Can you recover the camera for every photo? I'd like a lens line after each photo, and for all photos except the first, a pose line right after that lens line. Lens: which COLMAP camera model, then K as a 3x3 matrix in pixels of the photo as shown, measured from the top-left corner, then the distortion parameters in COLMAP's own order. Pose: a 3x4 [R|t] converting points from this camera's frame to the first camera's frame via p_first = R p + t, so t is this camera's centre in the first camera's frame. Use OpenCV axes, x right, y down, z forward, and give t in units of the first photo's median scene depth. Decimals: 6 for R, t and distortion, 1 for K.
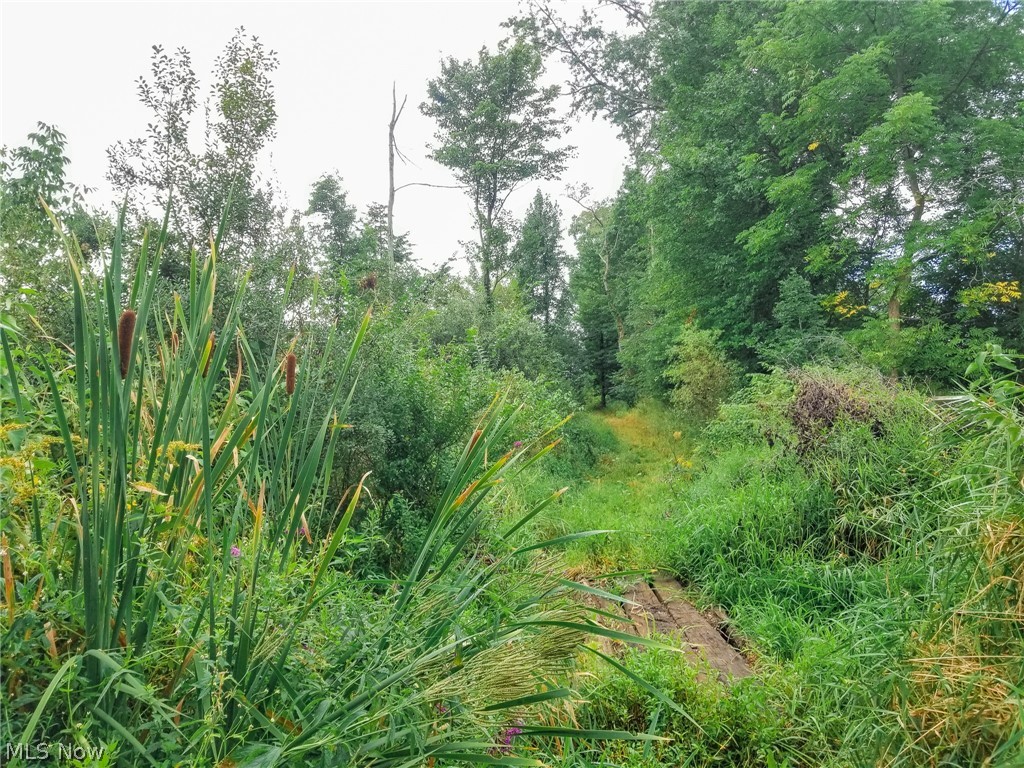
lens RADIAL K [[774.7, 0, 511.8], [0, 774.7, 383.9], [0, 0, 1]] dist [0.002883, 0.000388]
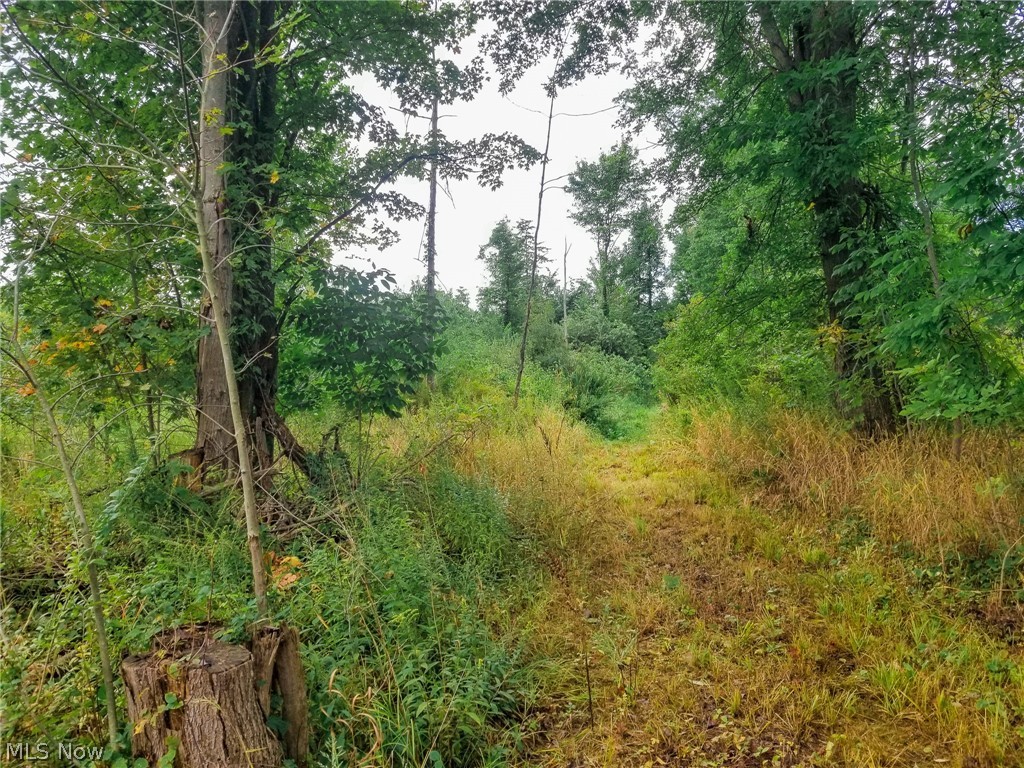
lens RADIAL K [[774.7, 0, 511.7], [0, 774.7, 384.3], [0, 0, 1]] dist [0.002883, 0.000388]
pose [[0.989020, -0.001788, -0.147770, 0.015144], [0.010827, 0.998116, 0.060390, -0.040280], [0.147384, -0.061326, 0.987176, -0.661302]]
